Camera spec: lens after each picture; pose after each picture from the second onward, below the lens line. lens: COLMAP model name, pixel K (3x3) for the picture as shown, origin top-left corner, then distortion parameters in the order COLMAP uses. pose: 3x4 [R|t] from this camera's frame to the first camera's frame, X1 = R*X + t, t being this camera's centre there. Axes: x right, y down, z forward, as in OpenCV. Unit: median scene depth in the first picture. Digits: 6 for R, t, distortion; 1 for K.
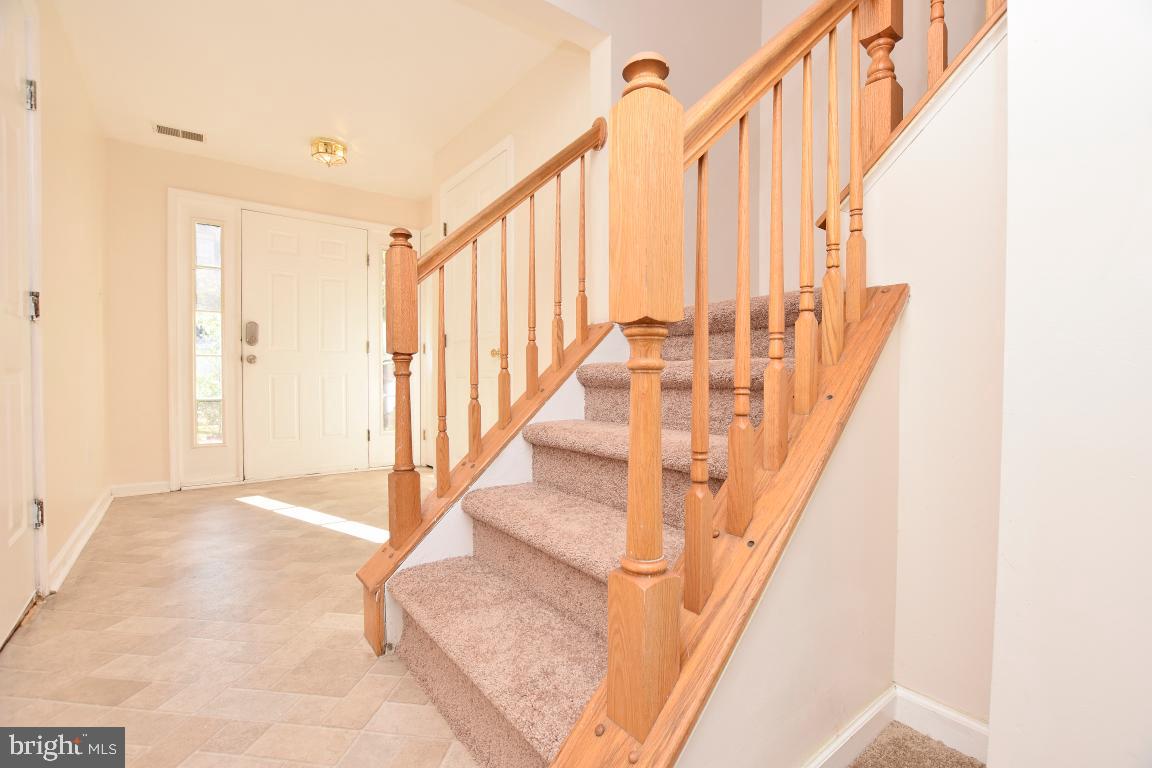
lens RADIAL K [[528.9, 0, 576.0], [0, 528.9, 384.0], [0, 0, 1]] dist [-0.000645, -0.000132]
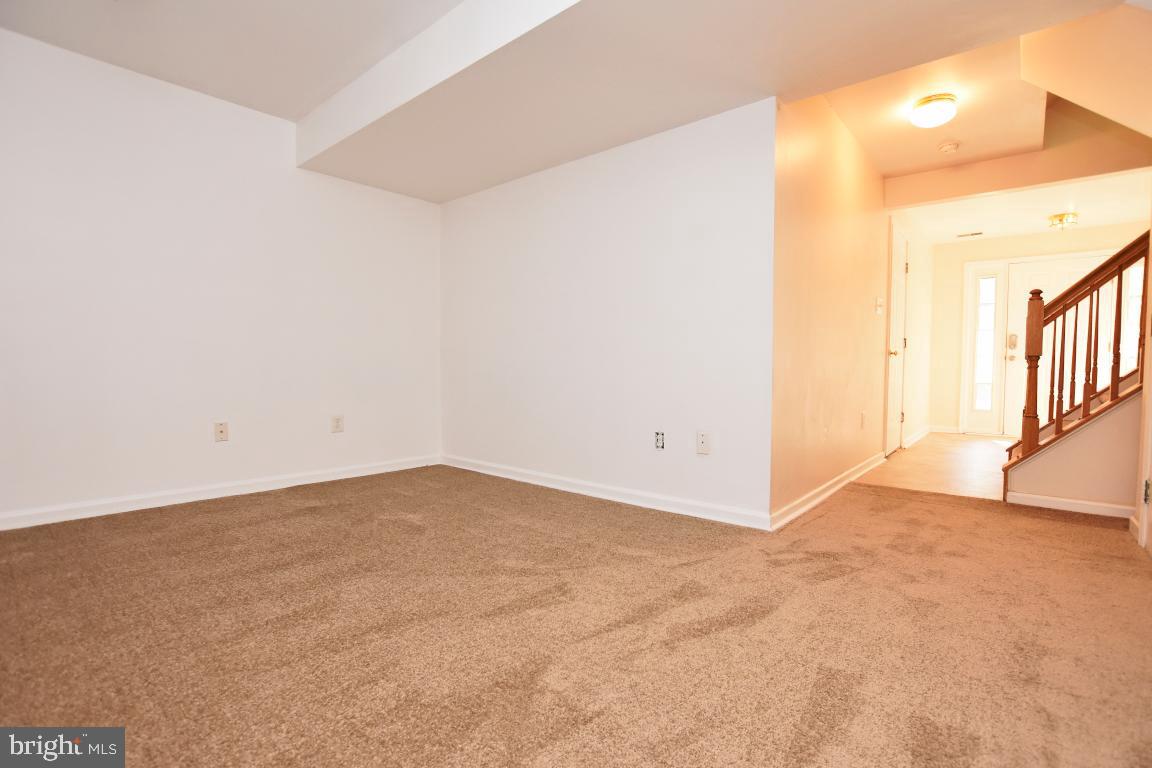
lens RADIAL K [[528.9, 0, 576.0], [0, 528.9, 384.0], [0, 0, 1]] dist [-0.000645, -0.000132]
pose [[0.202131, 0.035496, -0.978715, 0.758744], [-0.027152, 0.999162, 0.030630, 0.019618], [0.978982, 0.020382, 0.202925, -0.668949]]
